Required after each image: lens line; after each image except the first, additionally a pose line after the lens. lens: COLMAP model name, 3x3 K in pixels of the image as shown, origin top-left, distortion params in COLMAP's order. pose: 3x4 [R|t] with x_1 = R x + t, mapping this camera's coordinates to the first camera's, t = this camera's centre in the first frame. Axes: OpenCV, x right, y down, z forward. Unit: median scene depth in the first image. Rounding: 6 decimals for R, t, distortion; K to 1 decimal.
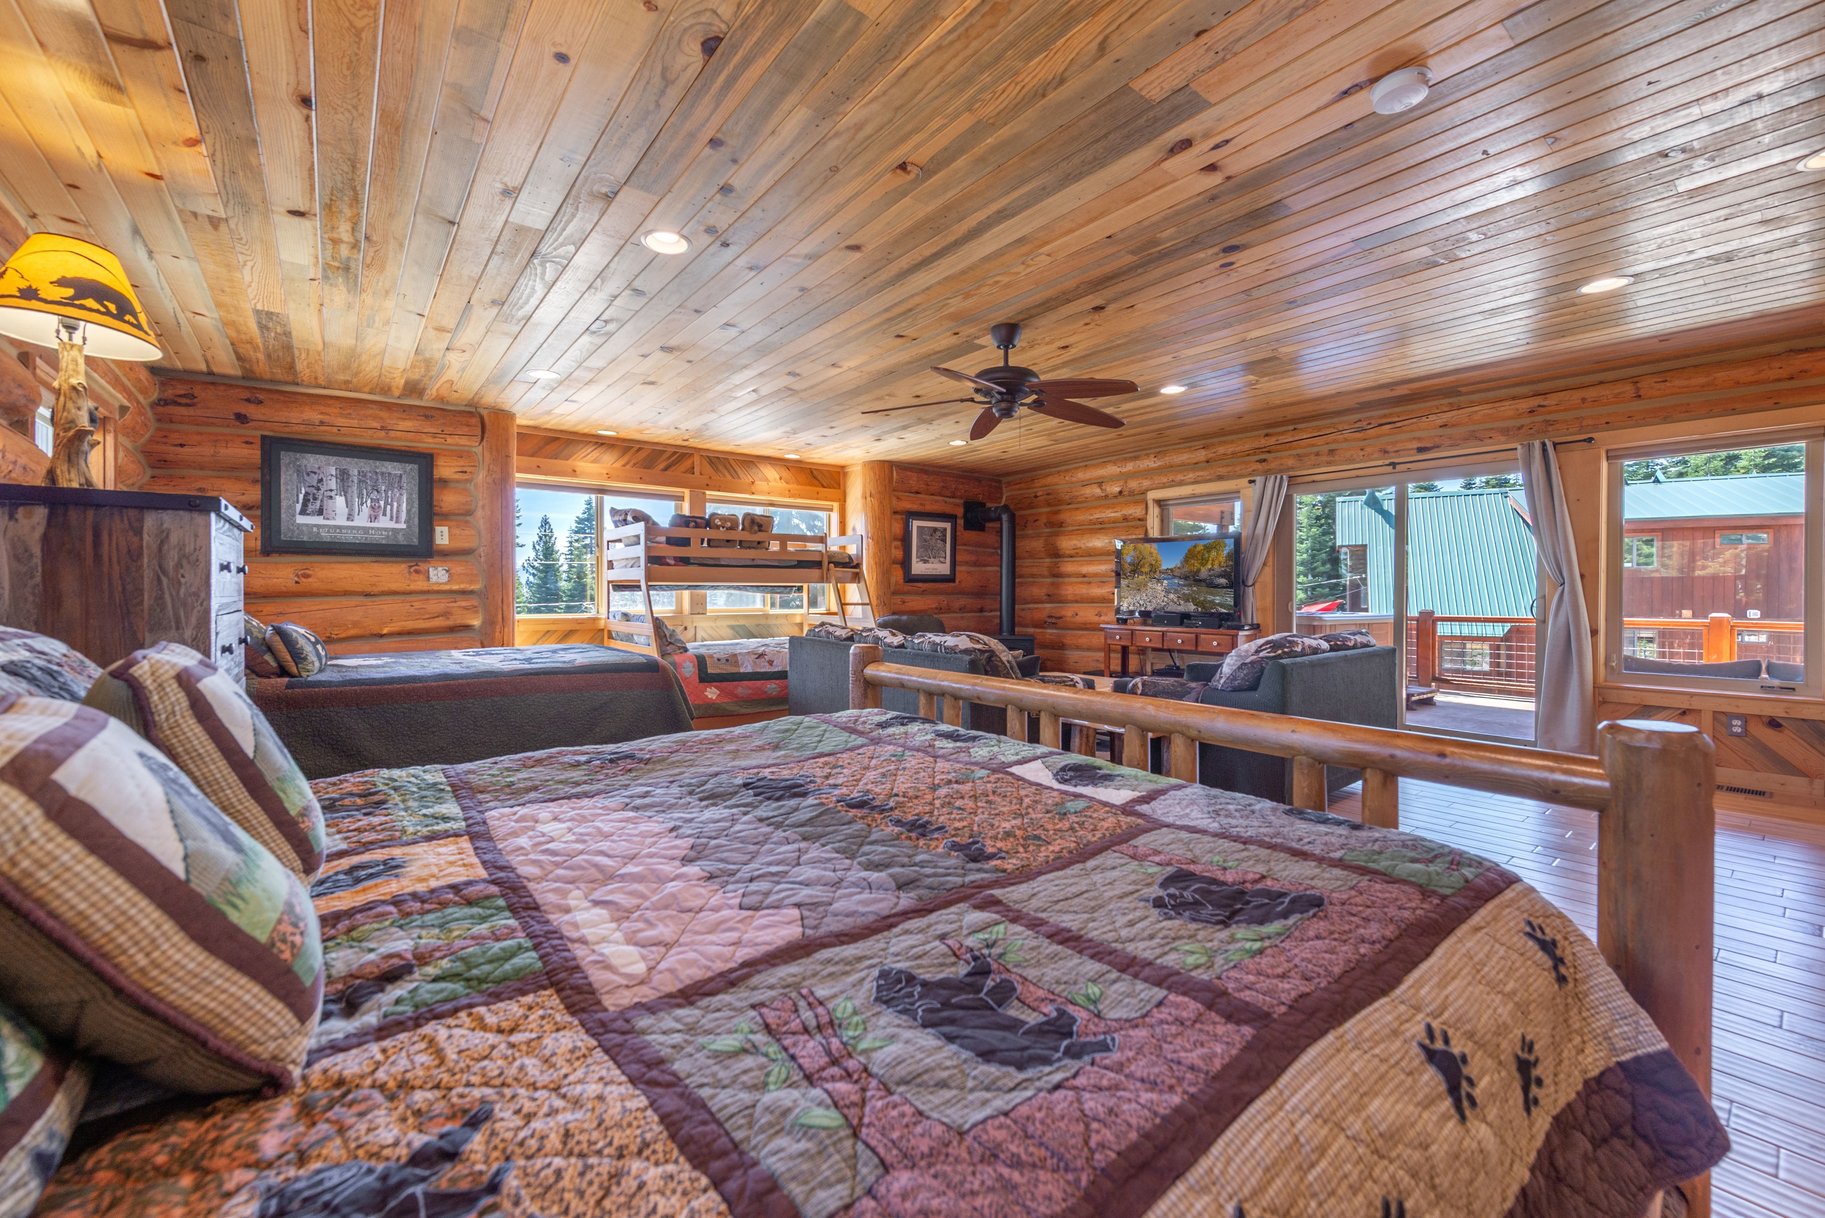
lens RADIAL K [[721.1, 0, 906.7], [0, 721.1, 601.9], [0, 0, 1]] dist [0.006448, -0.000152]
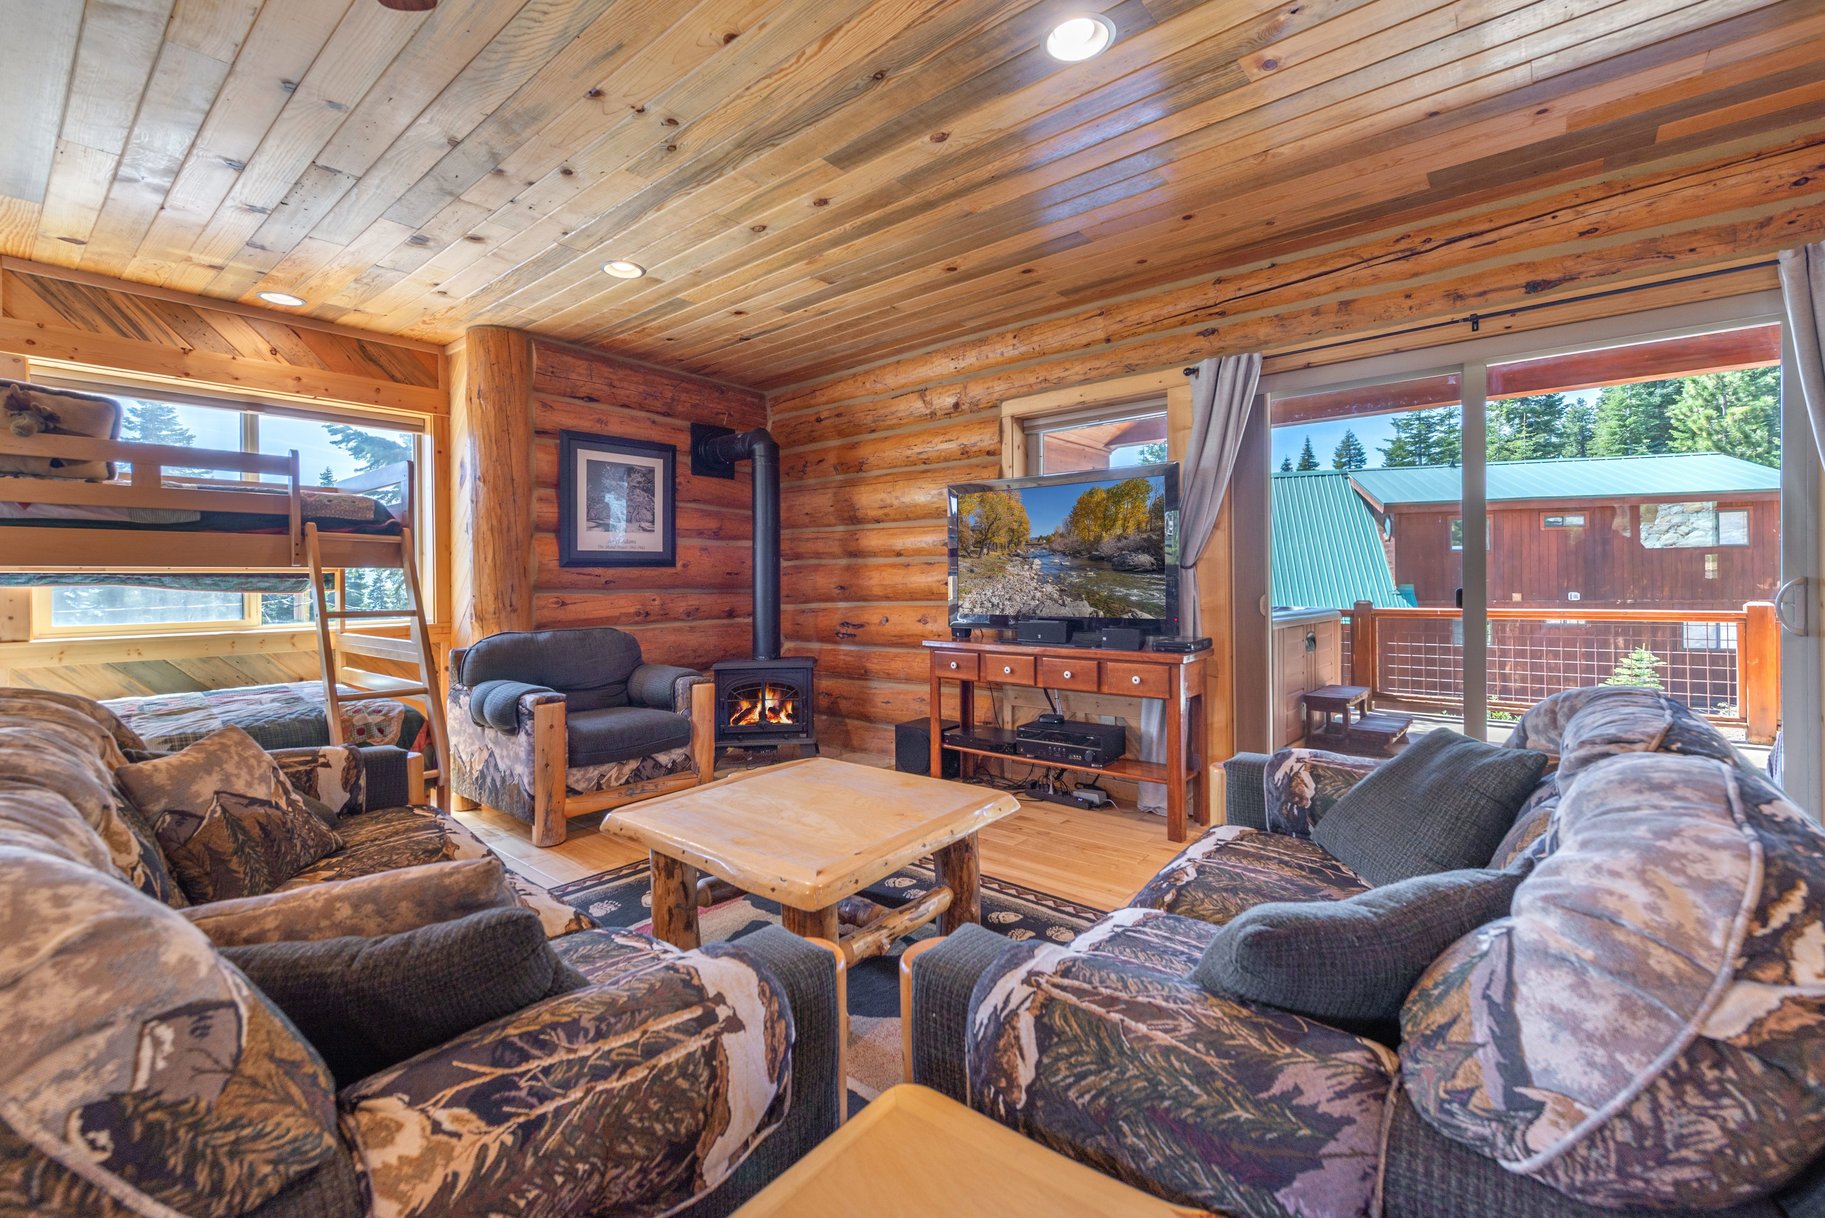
lens RADIAL K [[760.4, 0, 913.1], [0, 760.4, 599.0], [0, 0, 1]] dist [0.001952, -0.000376]
pose [[0.976282, -0.014319, 0.216028, 0.132983], [0.012174, 0.999863, 0.011258, -0.006950], [-0.216160, -0.008361, 0.976322, 0.425564]]
